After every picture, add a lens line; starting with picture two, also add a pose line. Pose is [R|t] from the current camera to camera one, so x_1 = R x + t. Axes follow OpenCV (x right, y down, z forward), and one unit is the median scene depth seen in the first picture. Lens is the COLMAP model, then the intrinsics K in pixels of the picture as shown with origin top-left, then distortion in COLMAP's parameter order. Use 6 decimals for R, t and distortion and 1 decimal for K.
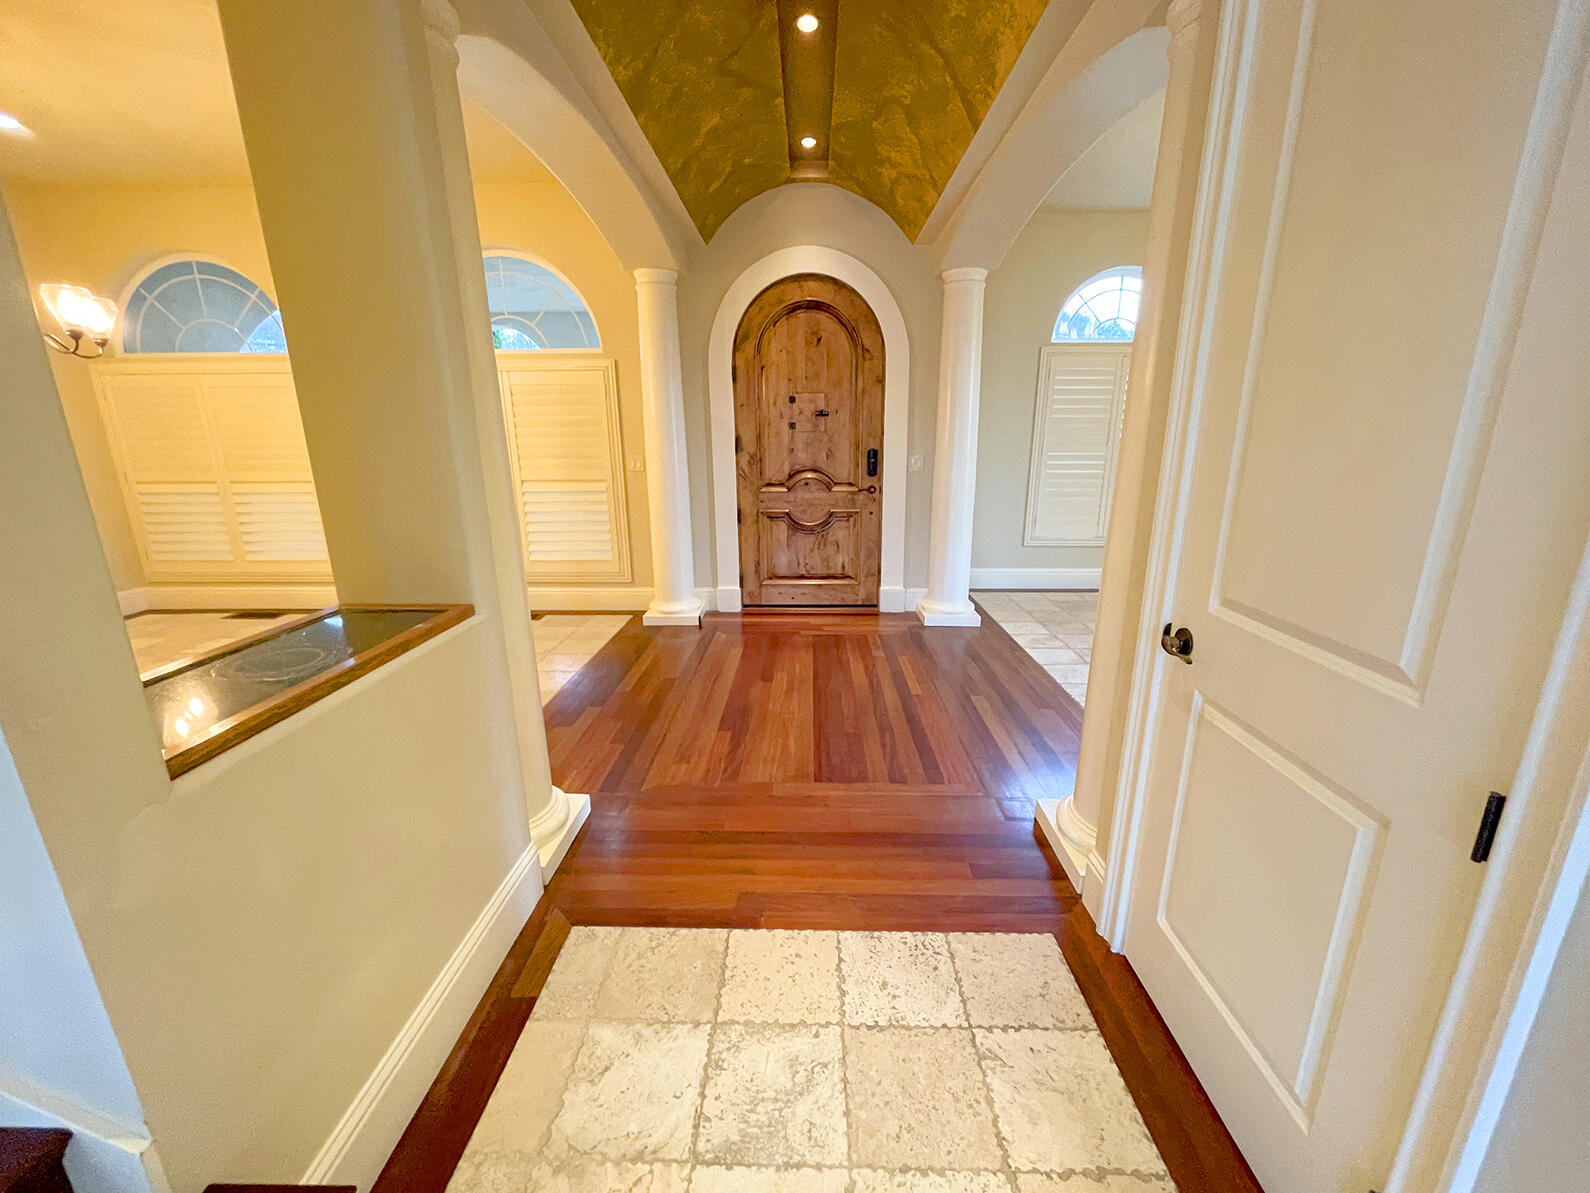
lens RADIAL K [[640.6, 0, 791.0], [0, 640.6, 605.2], [0, 0, 1]] dist [0.002914, -0.001682]
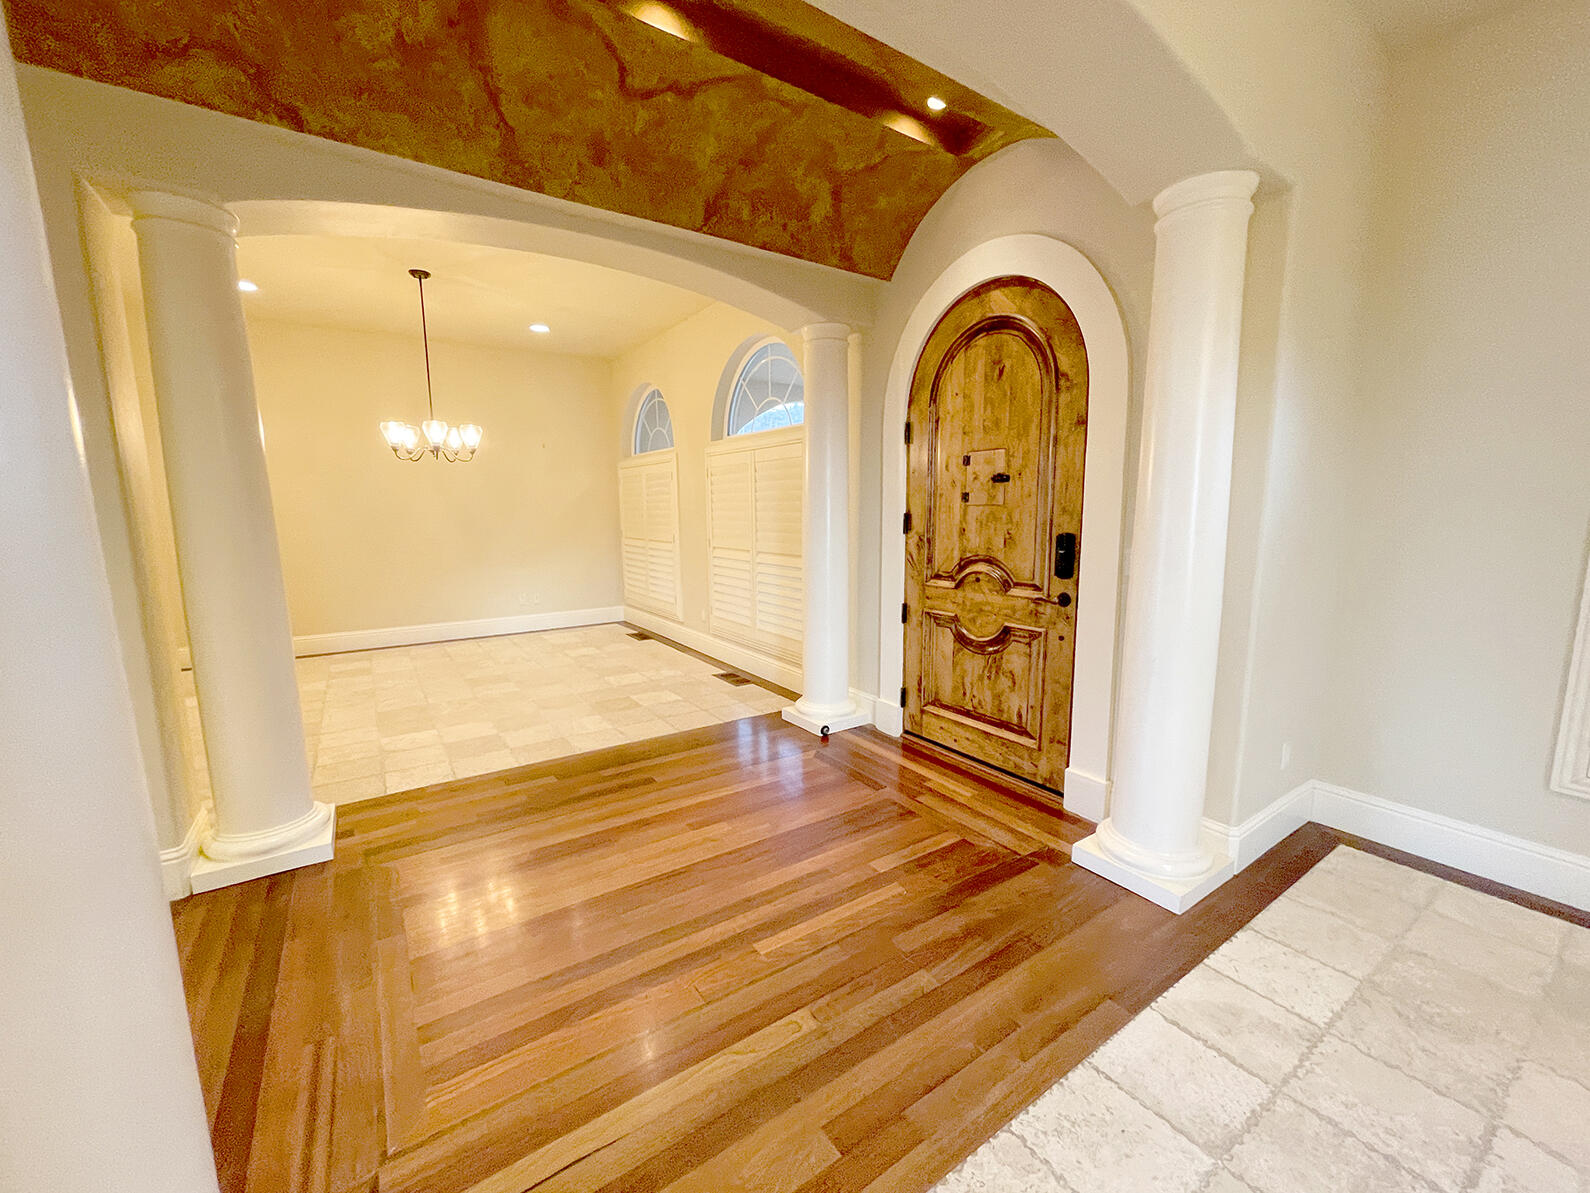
lens RADIAL K [[640.6, 0, 794.1], [0, 640.6, 598.7], [0, 0, 1]] dist [0.002914, -0.001682]
pose [[0.586993, 0.118155, -0.800924, 0.459552], [-0.213195, 0.976934, -0.012128, -0.121161], [0.781017, 0.177872, 0.598643, 0.448148]]
